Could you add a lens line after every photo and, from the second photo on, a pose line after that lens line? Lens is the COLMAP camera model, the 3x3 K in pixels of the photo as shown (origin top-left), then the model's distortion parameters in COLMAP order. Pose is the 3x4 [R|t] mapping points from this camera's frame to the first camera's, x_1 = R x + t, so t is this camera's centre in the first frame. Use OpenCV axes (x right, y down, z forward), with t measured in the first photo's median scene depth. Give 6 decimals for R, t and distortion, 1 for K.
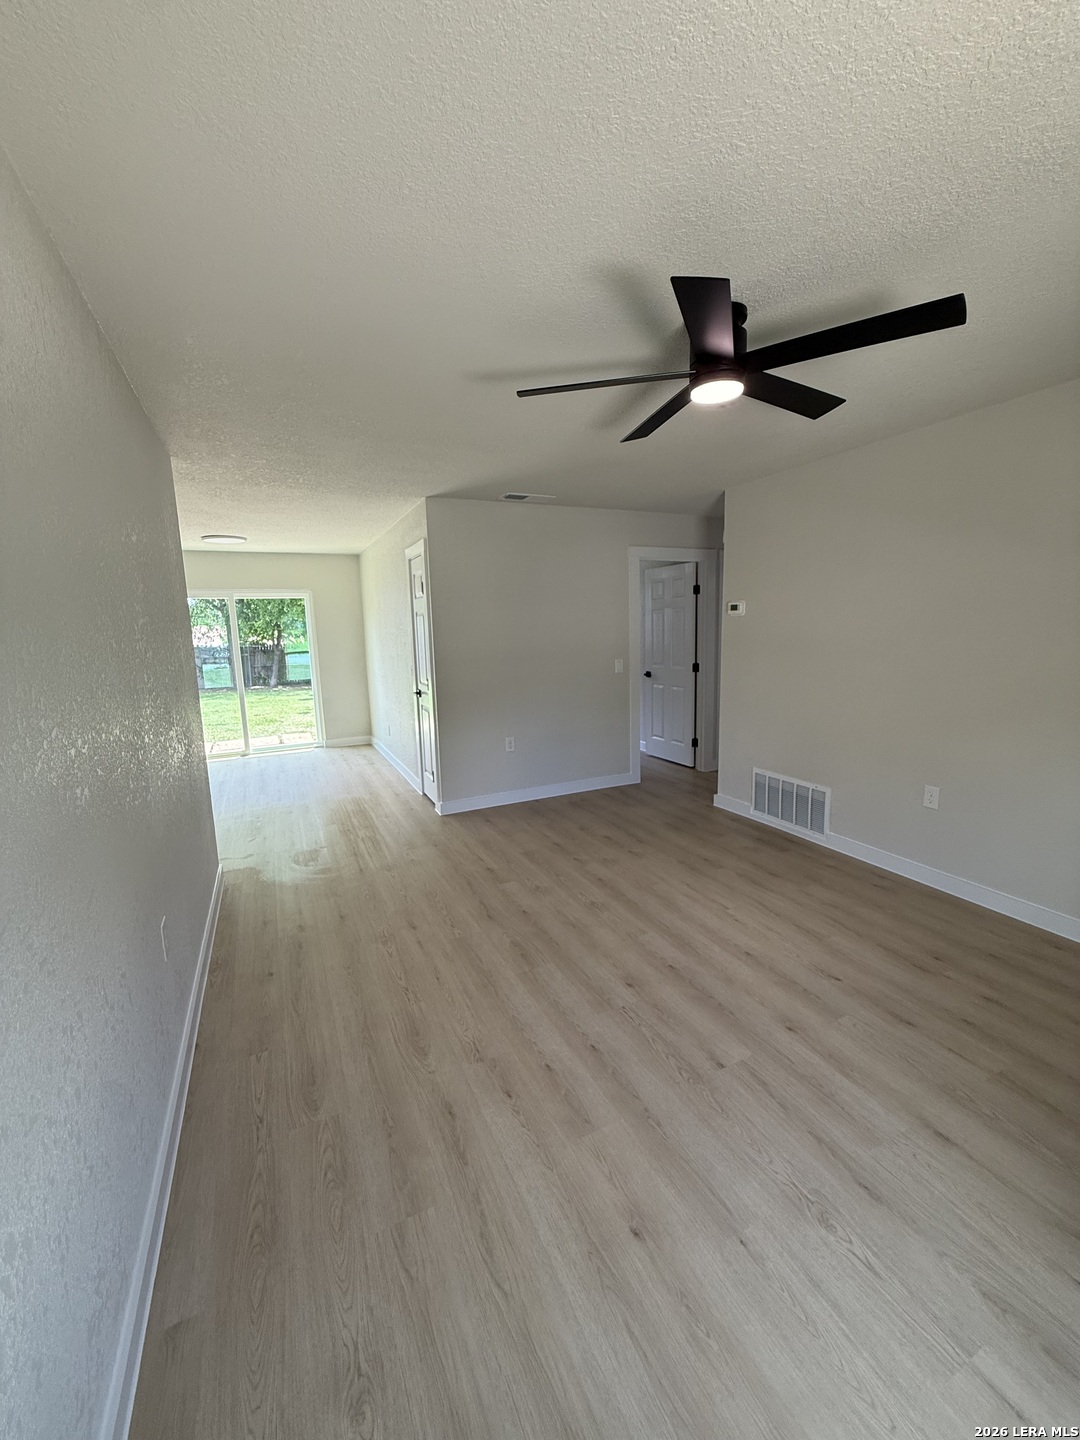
lens RADIAL K [[574.7, 0, 540.0], [0, 574.7, 720.0], [0, 0, 1]] dist [-0.000845, -0.000056]
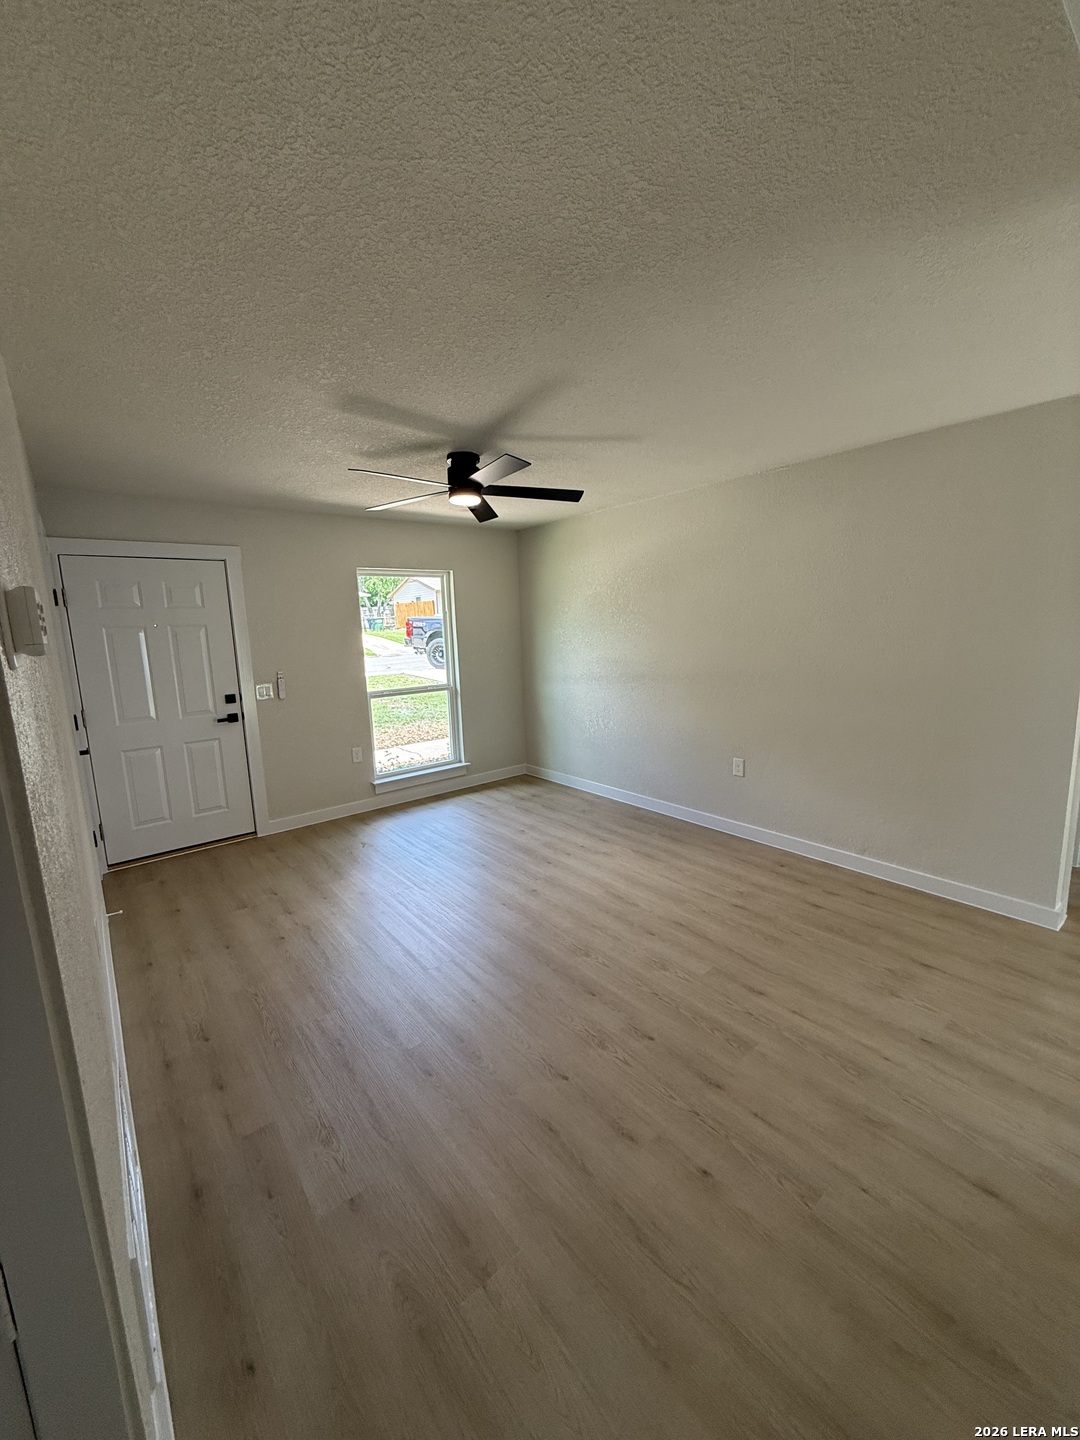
lens RADIAL K [[574.7, 0, 540.0], [0, 574.7, 720.0], [0, 0, 1]] dist [-0.000845, -0.000056]
pose [[-0.970206, 0.095158, -0.222814, 0.367476], [0.018235, 0.945713, 0.324490, -0.348126], [0.241595, 0.310759, -0.919272, 1.912532]]
